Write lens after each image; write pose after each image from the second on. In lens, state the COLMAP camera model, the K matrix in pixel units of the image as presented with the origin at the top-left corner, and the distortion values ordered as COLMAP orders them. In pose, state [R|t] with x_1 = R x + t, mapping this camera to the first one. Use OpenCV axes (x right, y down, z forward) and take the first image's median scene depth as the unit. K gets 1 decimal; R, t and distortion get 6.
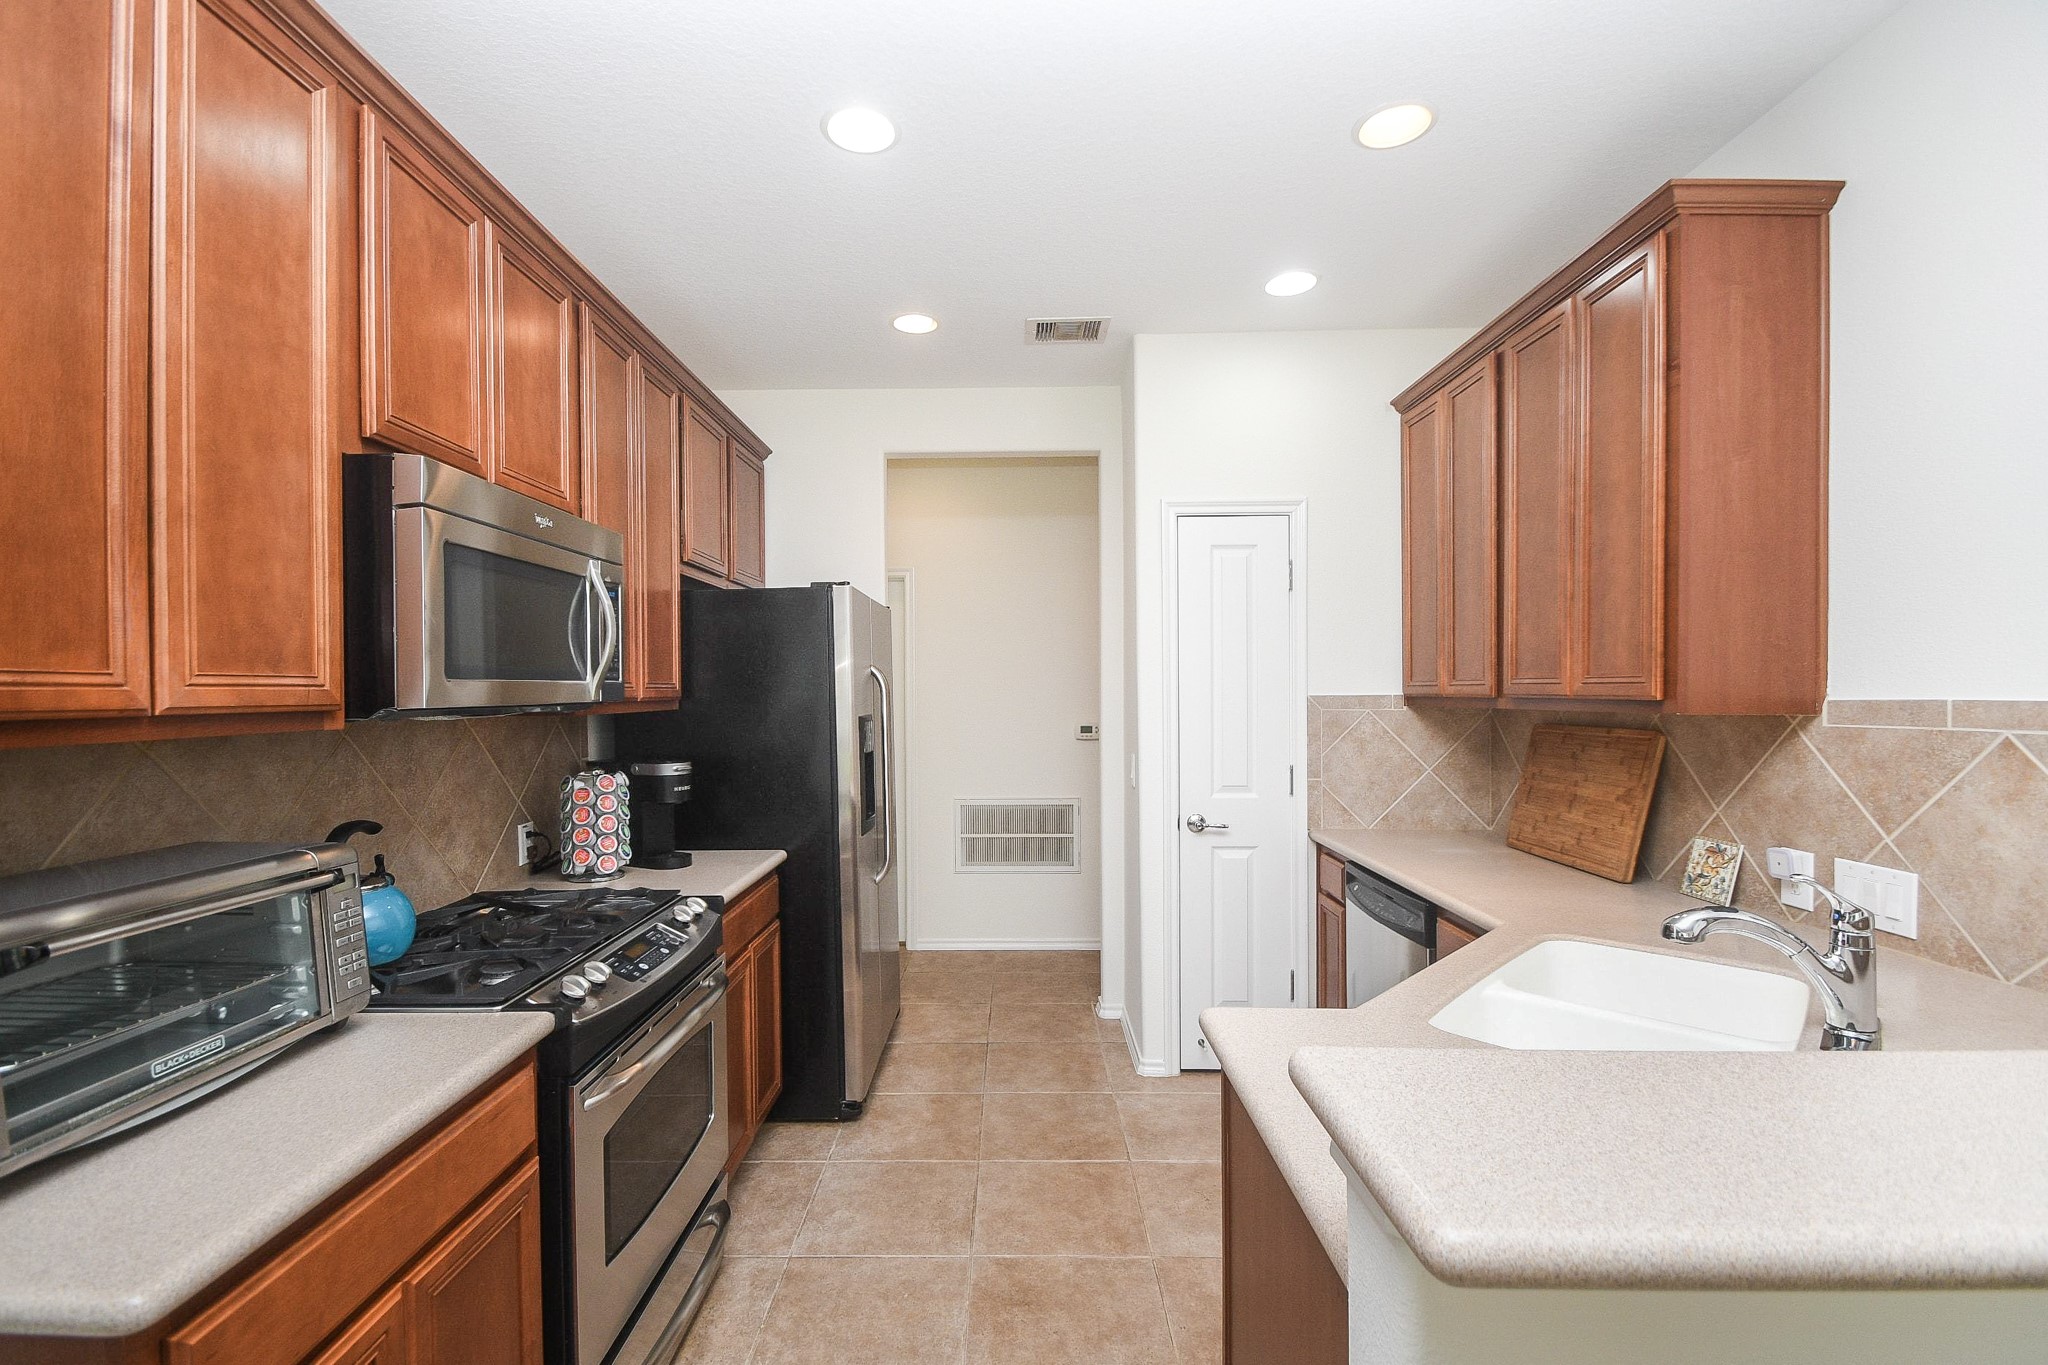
lens RADIAL K [[893.4, 0, 1011.3], [0, 893.4, 697.0], [0, 0, 1]] dist [-0.003138, -0.001868]
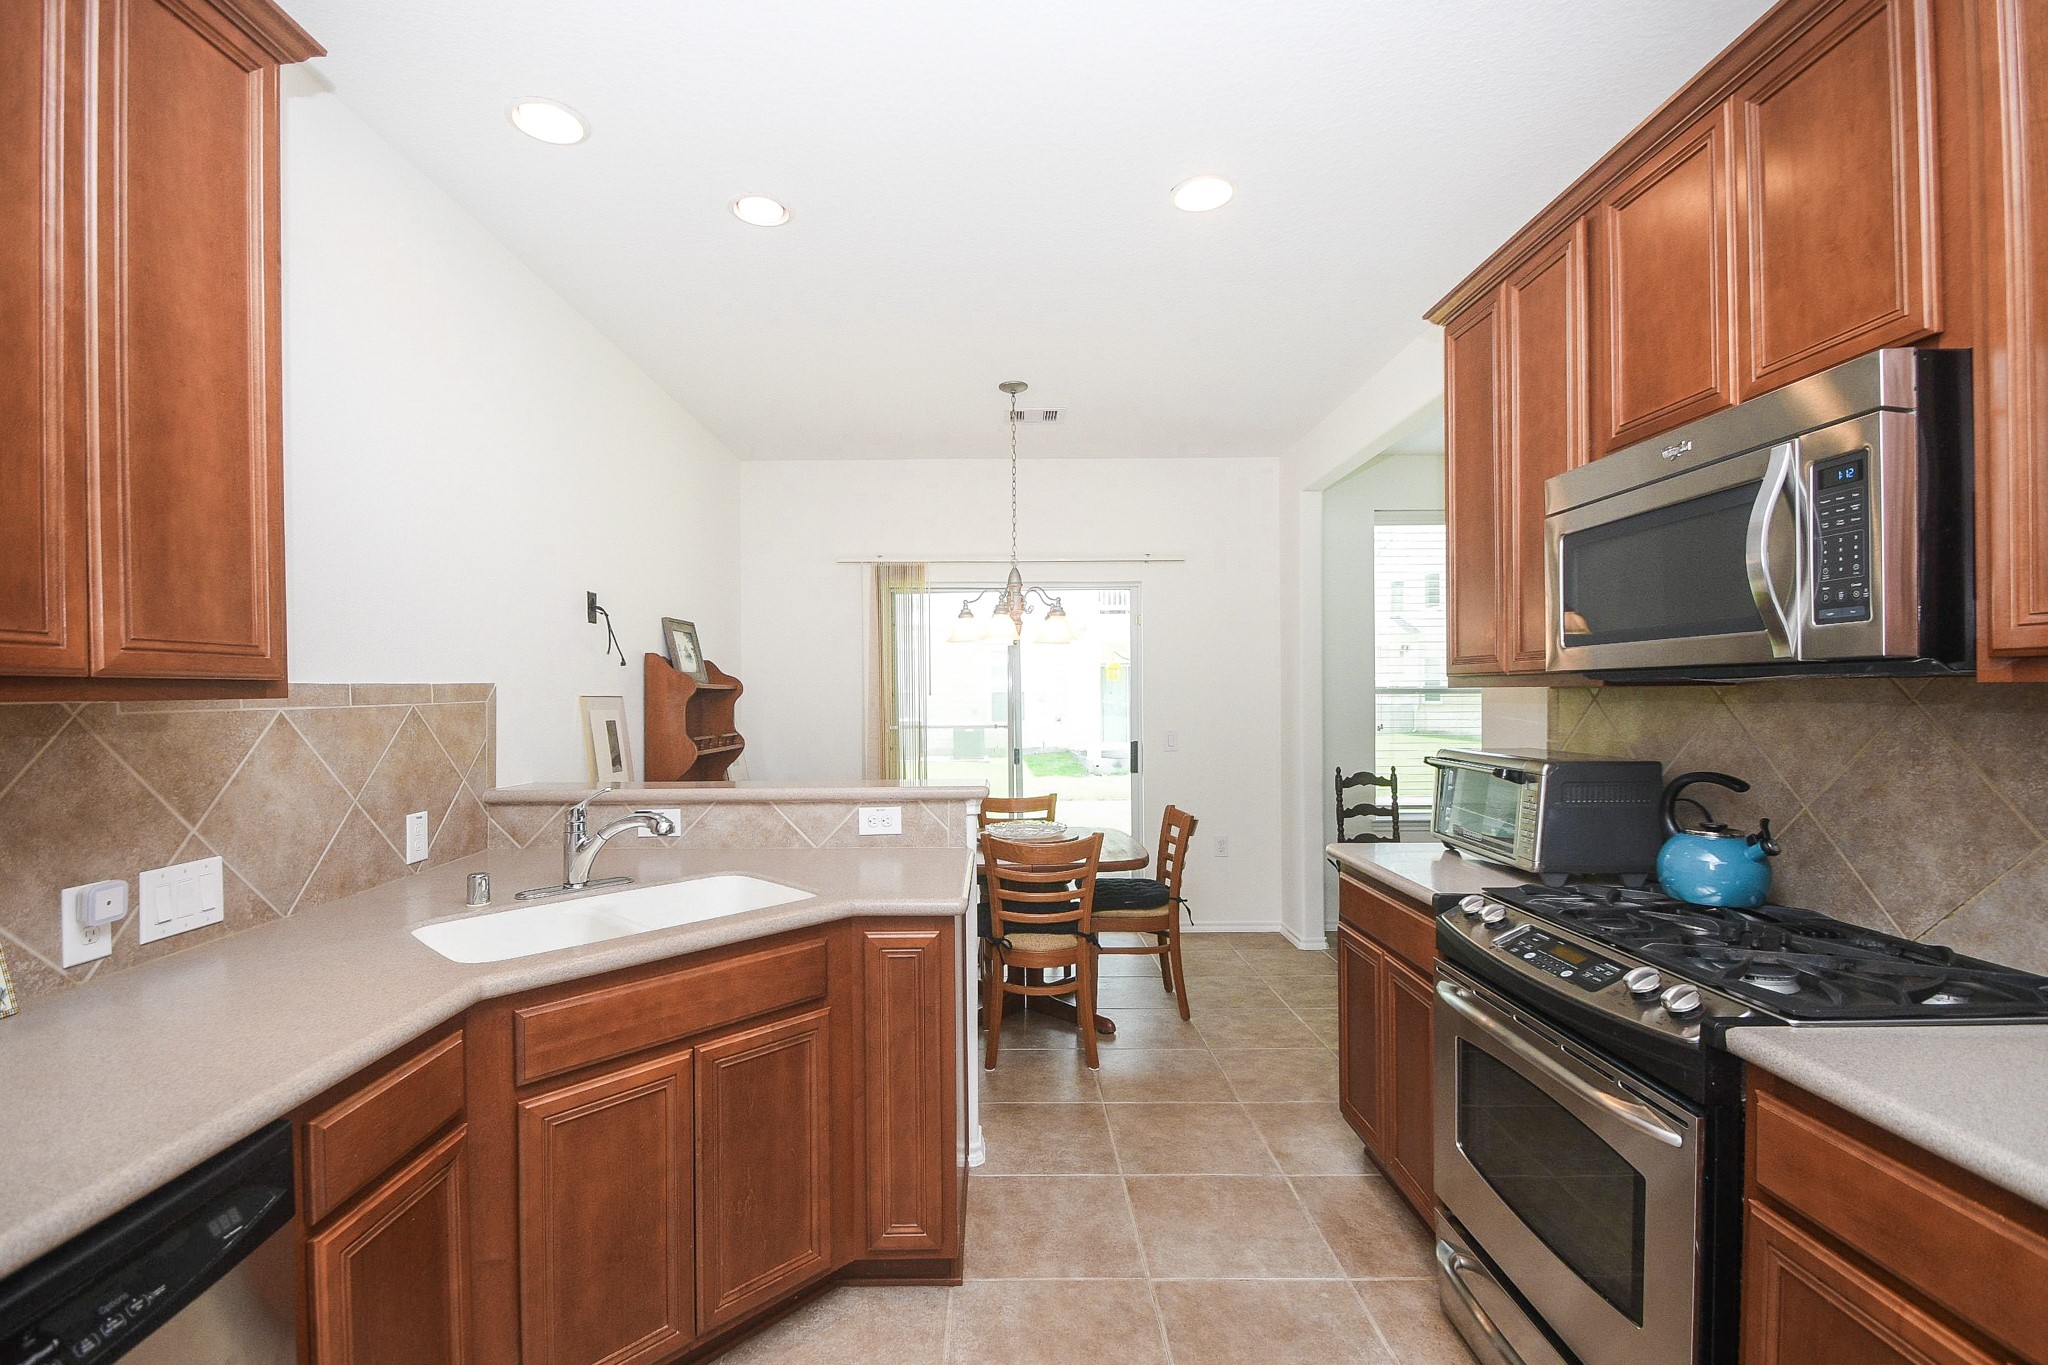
lens RADIAL K [[953.7, 0, 980.8], [0, 953.7, 692.6], [0, 0, 1]] dist [0.003659, -0.001549]
pose [[-0.999902, 0.013964, -0.000456, 0.108807], [0.013962, 0.999889, 0.005115, 0.014753], [0.000528, 0.005108, -0.999987, 1.450845]]
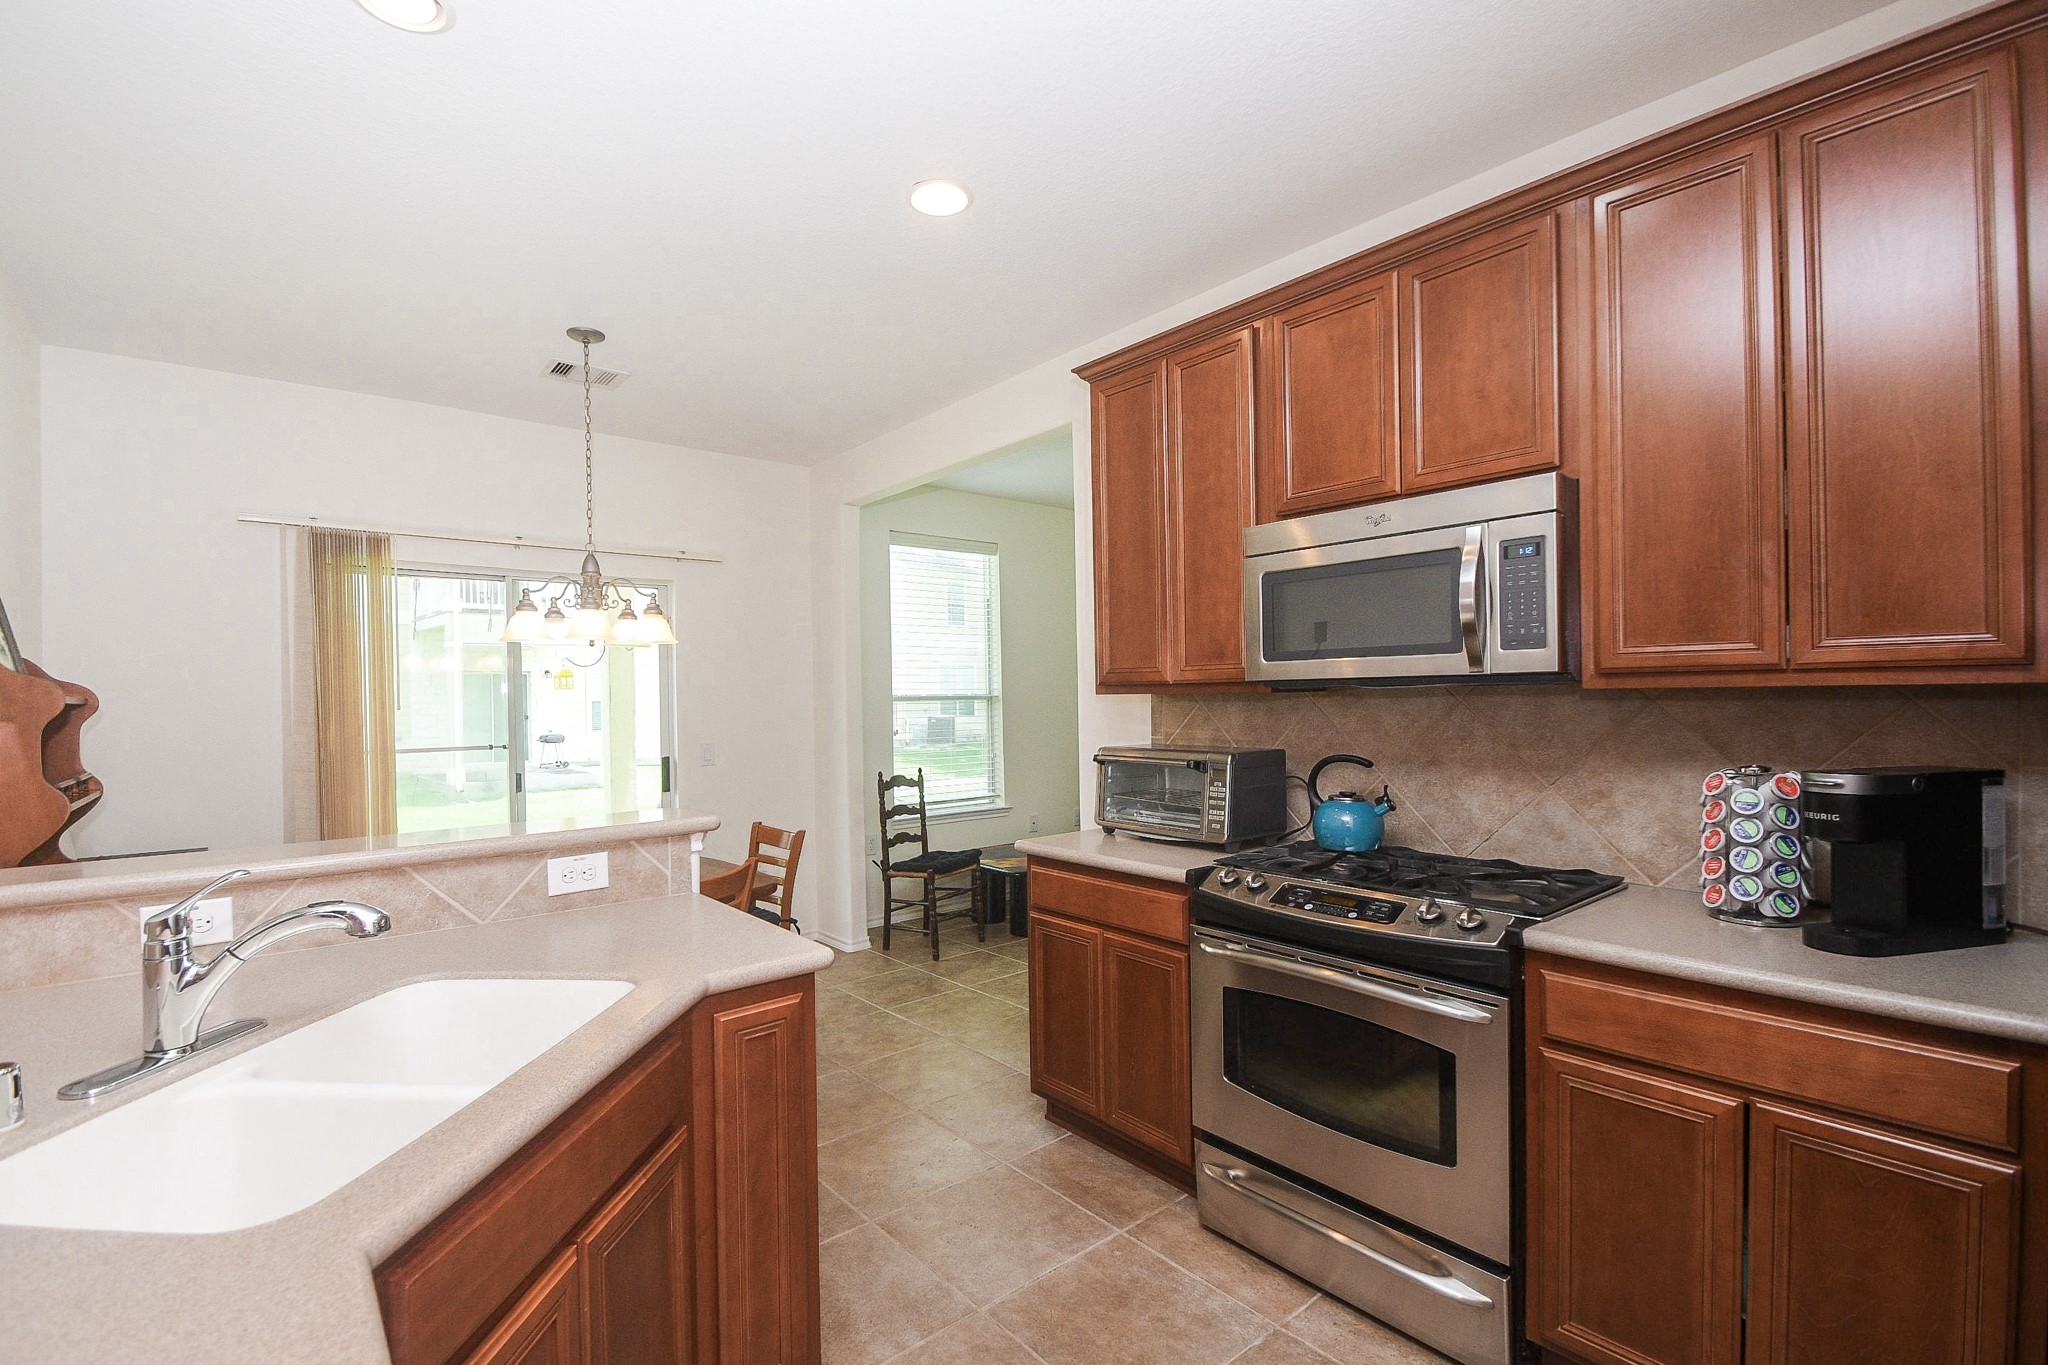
lens RADIAL K [[943.9, 0, 1031.0], [0, 943.9, 694.9], [0, 0, 1]] dist [0.026763, -0.000456]
pose [[-0.755733, 0.020115, -0.654571, 0.480733], [0.017890, 0.999789, 0.010068, 0.007629], [0.654635, -0.004102, -0.755934, 1.240033]]
